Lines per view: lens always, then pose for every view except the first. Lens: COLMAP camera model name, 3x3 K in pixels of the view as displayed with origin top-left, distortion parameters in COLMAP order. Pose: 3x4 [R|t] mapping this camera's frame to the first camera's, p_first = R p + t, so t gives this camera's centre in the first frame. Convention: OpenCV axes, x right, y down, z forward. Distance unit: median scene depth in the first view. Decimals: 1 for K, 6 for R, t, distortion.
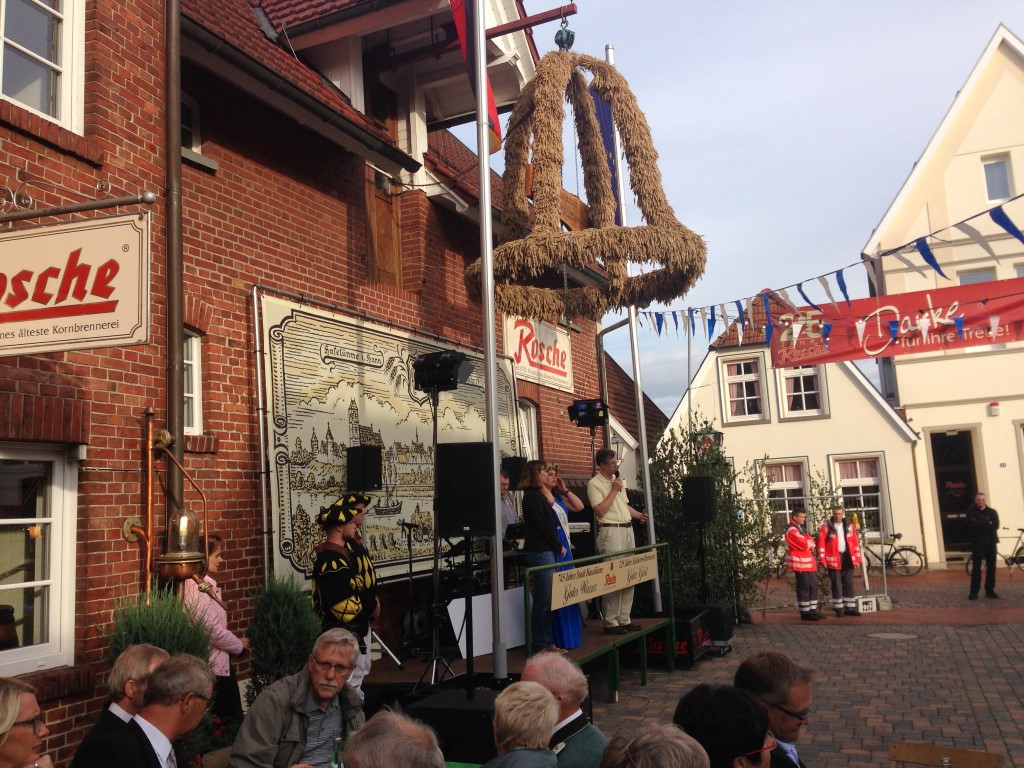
lens RADIAL K [[971.4, 0, 511.5], [0, 971.4, 380.4], [0, 0, 1]] dist [0.020939, 0.000000]
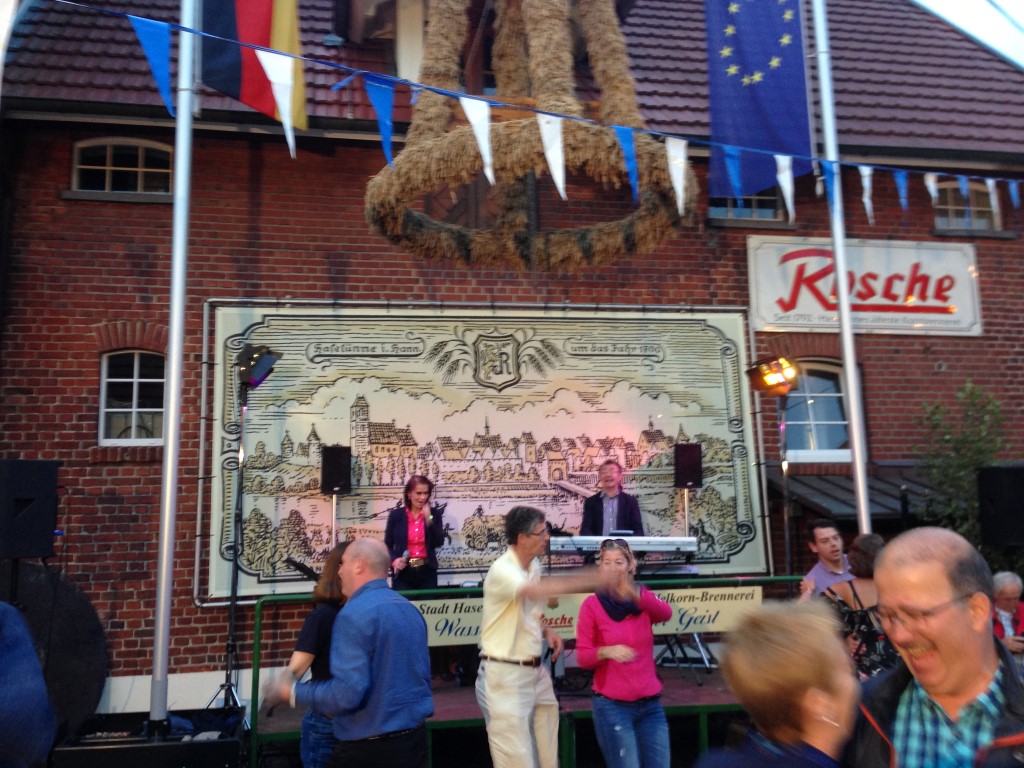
lens RADIAL K [[971.4, 0, 491.9], [0, 971.4, 362.9], [0, 0, 1]] dist [0.020939, 0.000000]
pose [[0.577135, -0.089350, -0.811746, 0.685200], [0.103780, 0.993962, -0.035621, 0.035056], [0.810028, -0.063685, 0.582923, 0.559489]]
